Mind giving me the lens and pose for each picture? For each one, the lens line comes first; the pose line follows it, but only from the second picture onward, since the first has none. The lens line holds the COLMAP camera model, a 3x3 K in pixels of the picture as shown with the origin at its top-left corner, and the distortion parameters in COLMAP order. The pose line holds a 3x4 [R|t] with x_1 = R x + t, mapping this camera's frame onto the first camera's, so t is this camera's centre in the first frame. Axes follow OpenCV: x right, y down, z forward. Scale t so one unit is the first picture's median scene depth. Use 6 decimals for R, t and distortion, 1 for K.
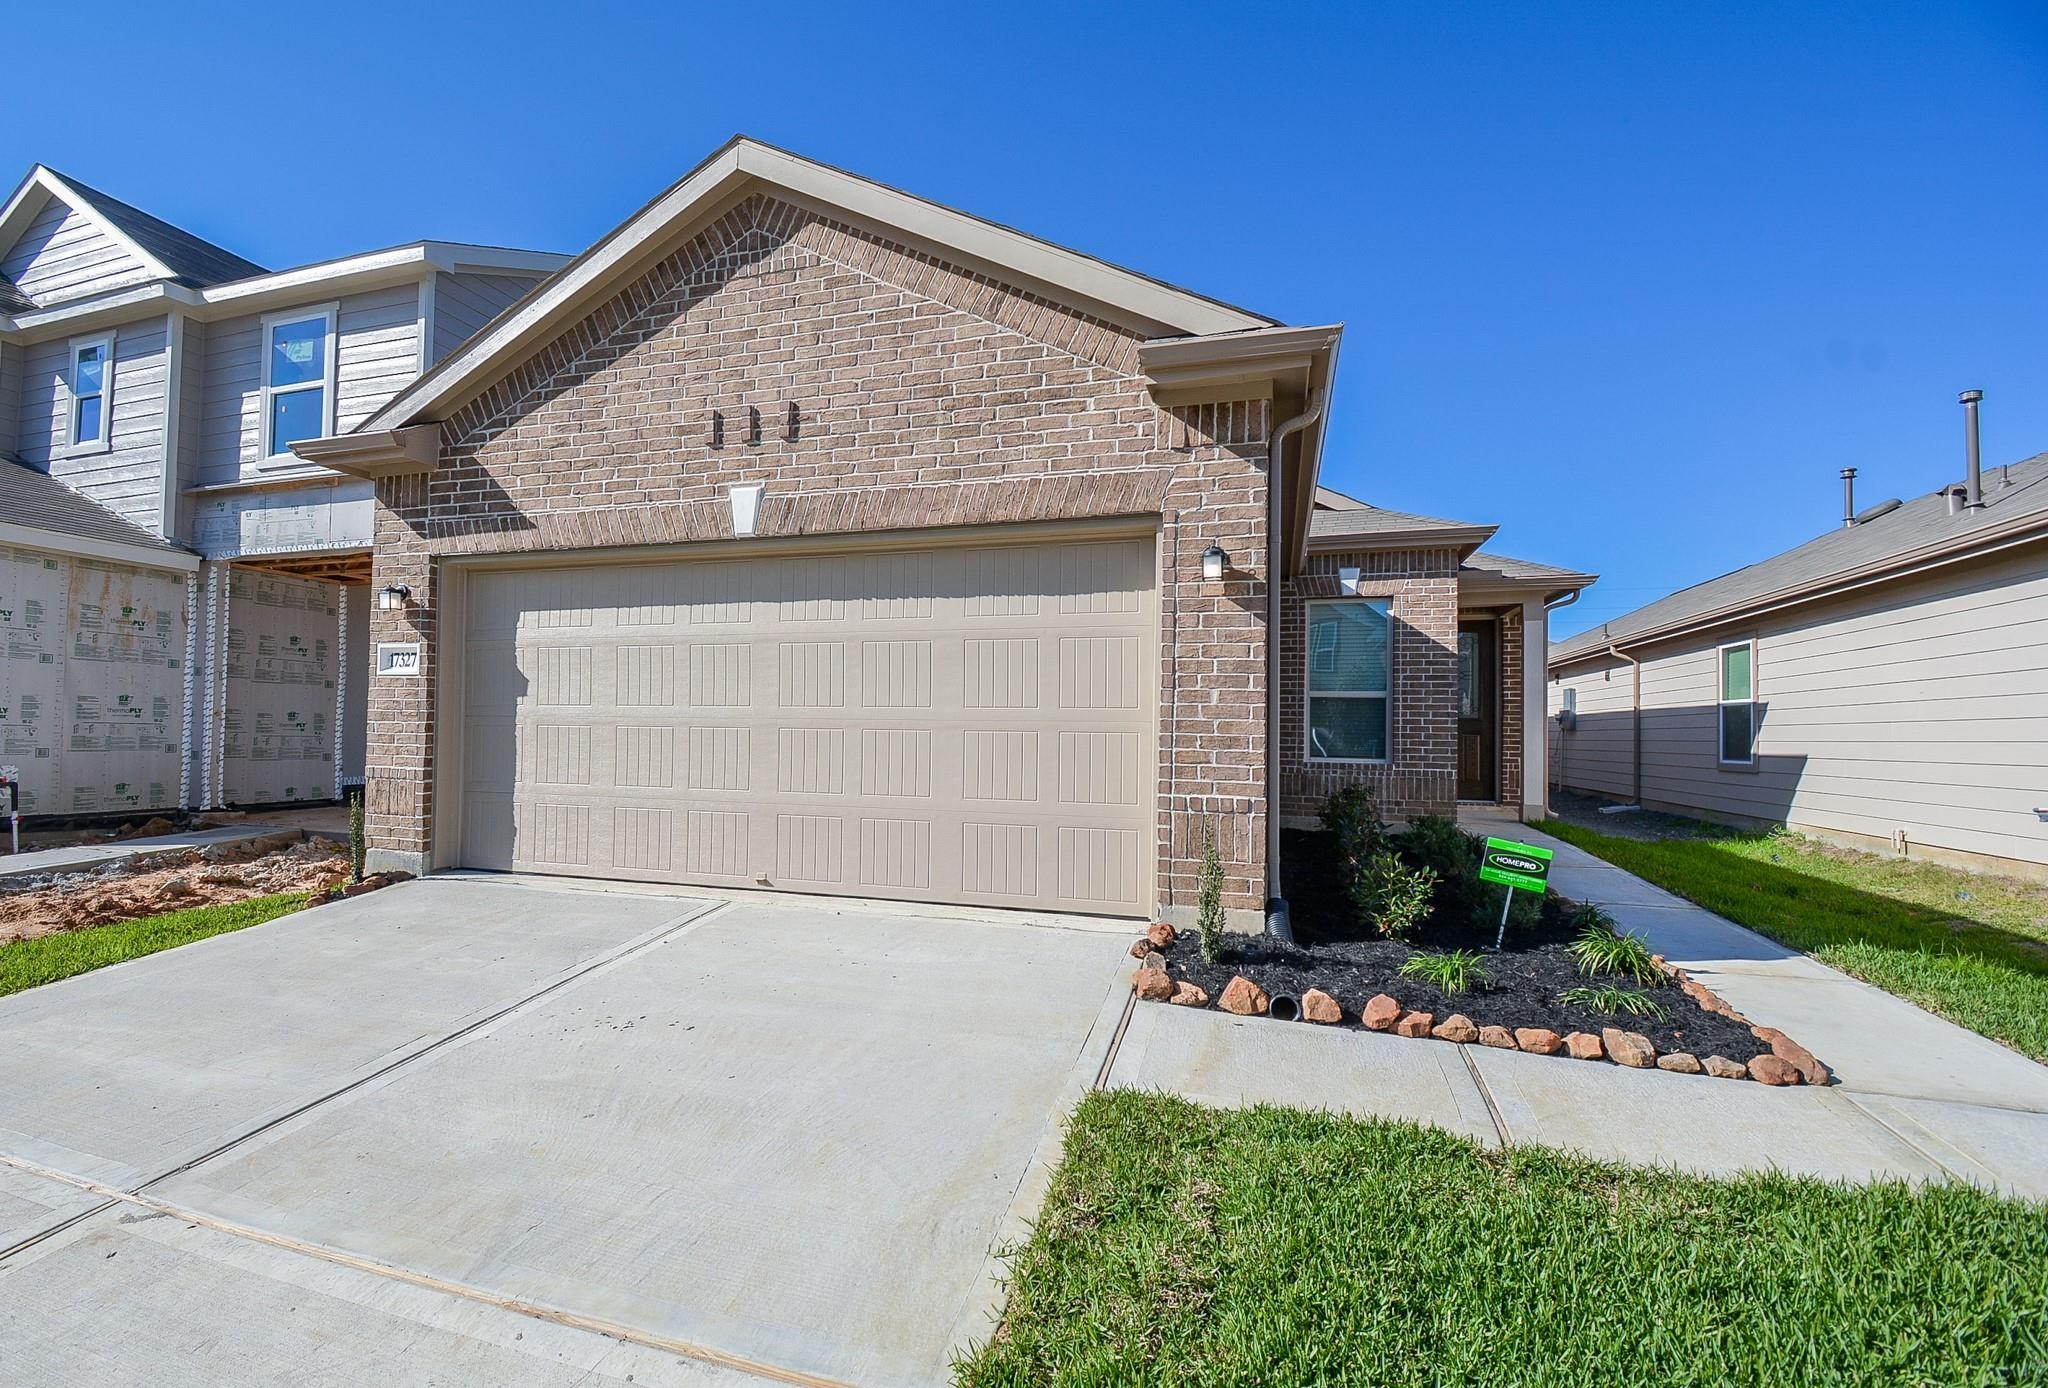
lens RADIAL K [[914.3, 0, 1044.8], [0, 914.3, 692.8], [0, 0, 1]] dist [0.009242, -0.017633]
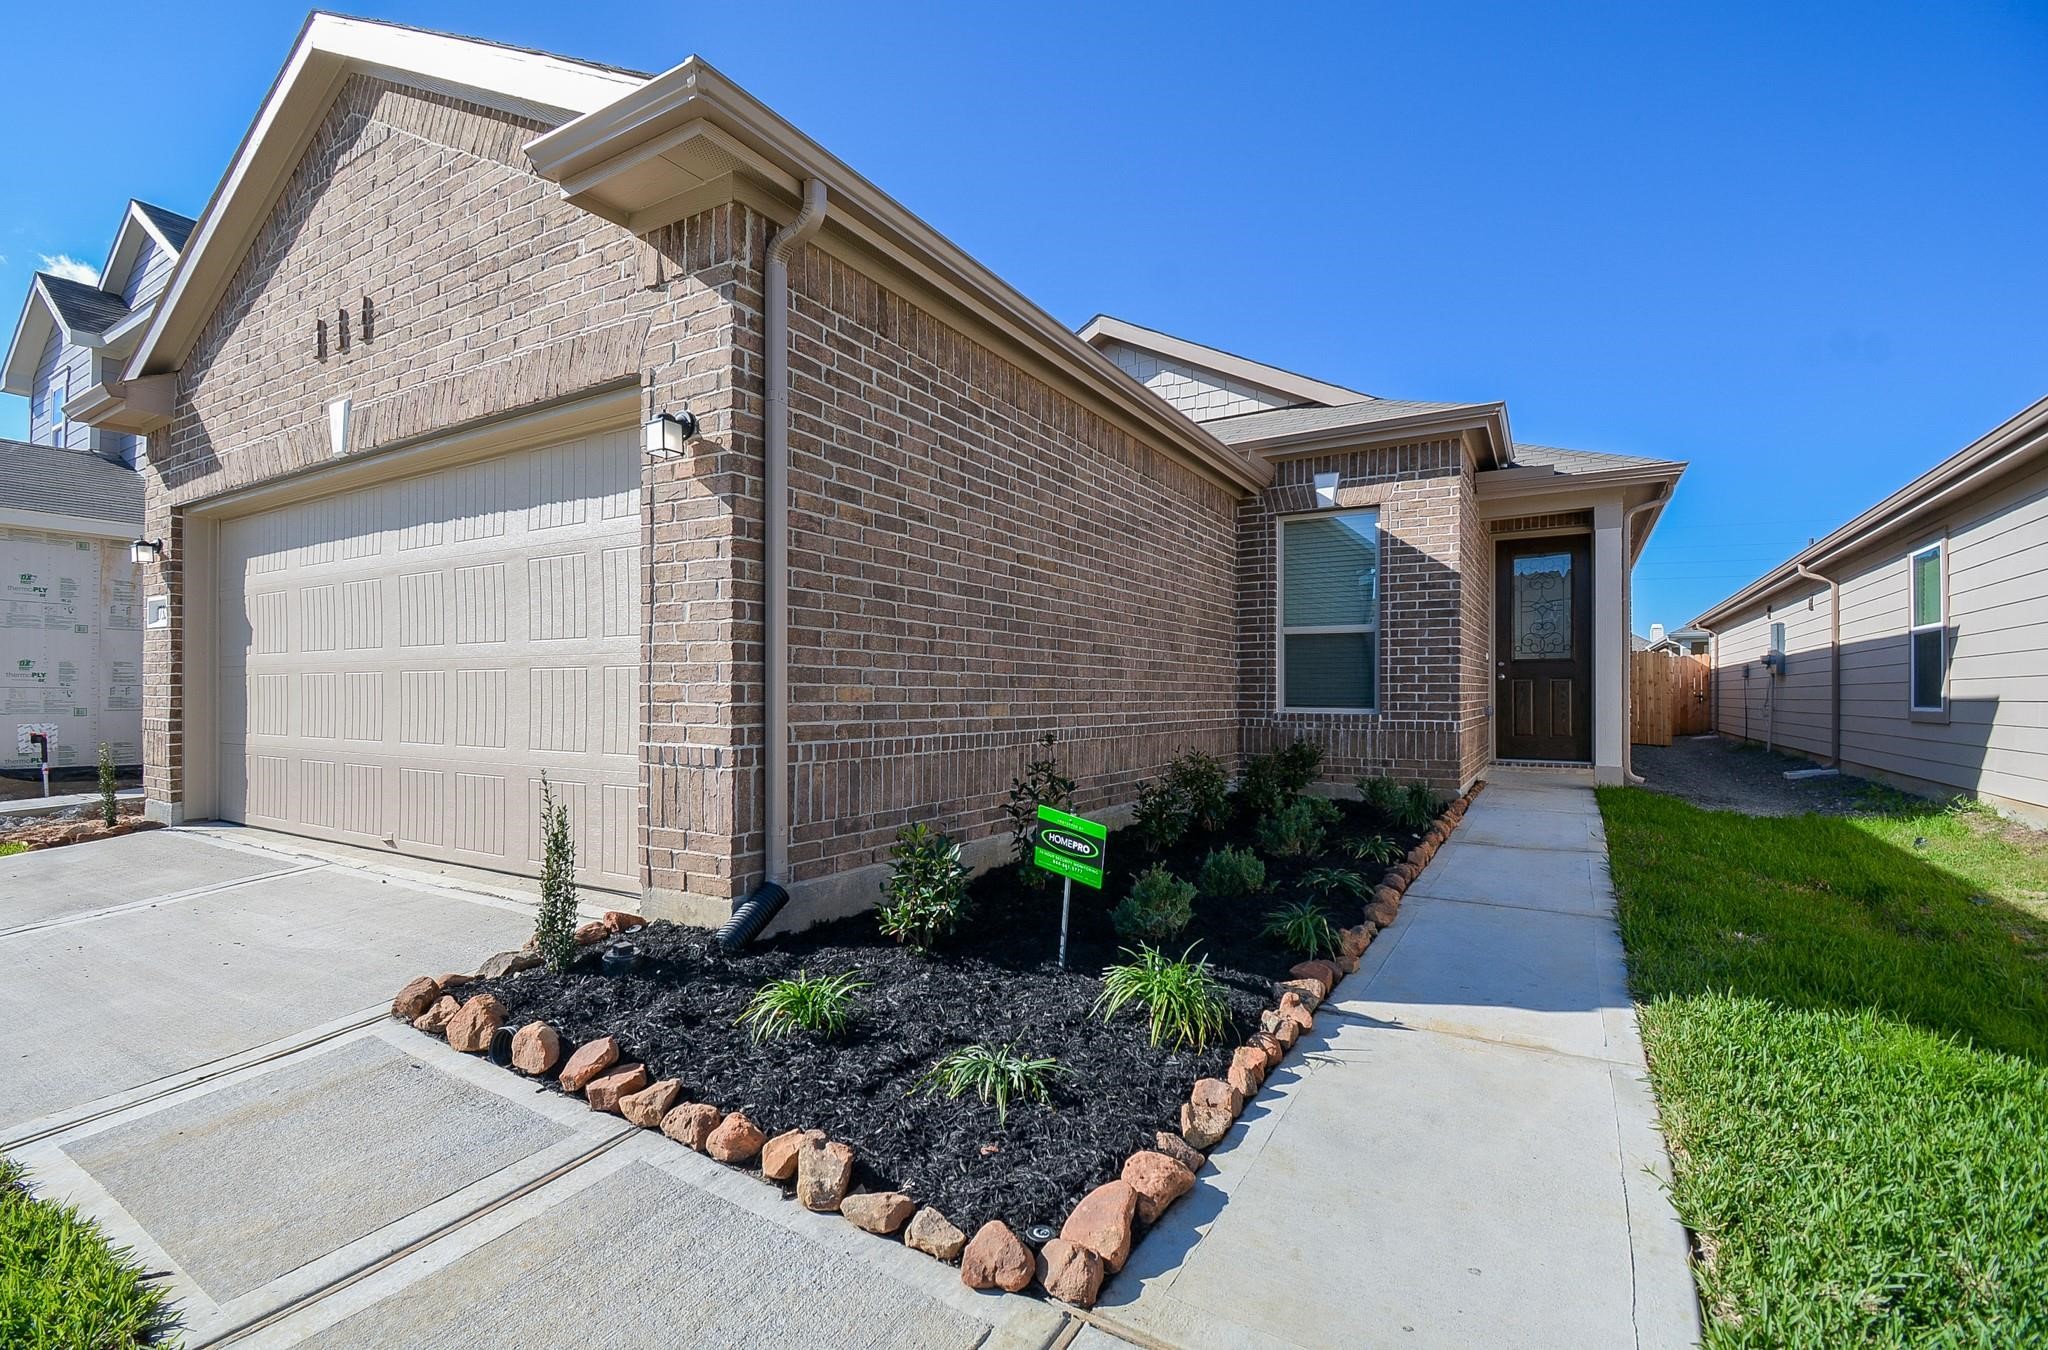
lens RADIAL K [[934.9, 0, 1001.0], [0, 934.9, 675.0], [0, 0, 1]] dist [-0.008632, -0.006126]
pose [[0.972177, -0.016831, -0.233643, 0.251516], [0.022529, 0.999510, 0.021740, 0.018339], [0.233163, -0.026398, 0.972079, 0.129604]]
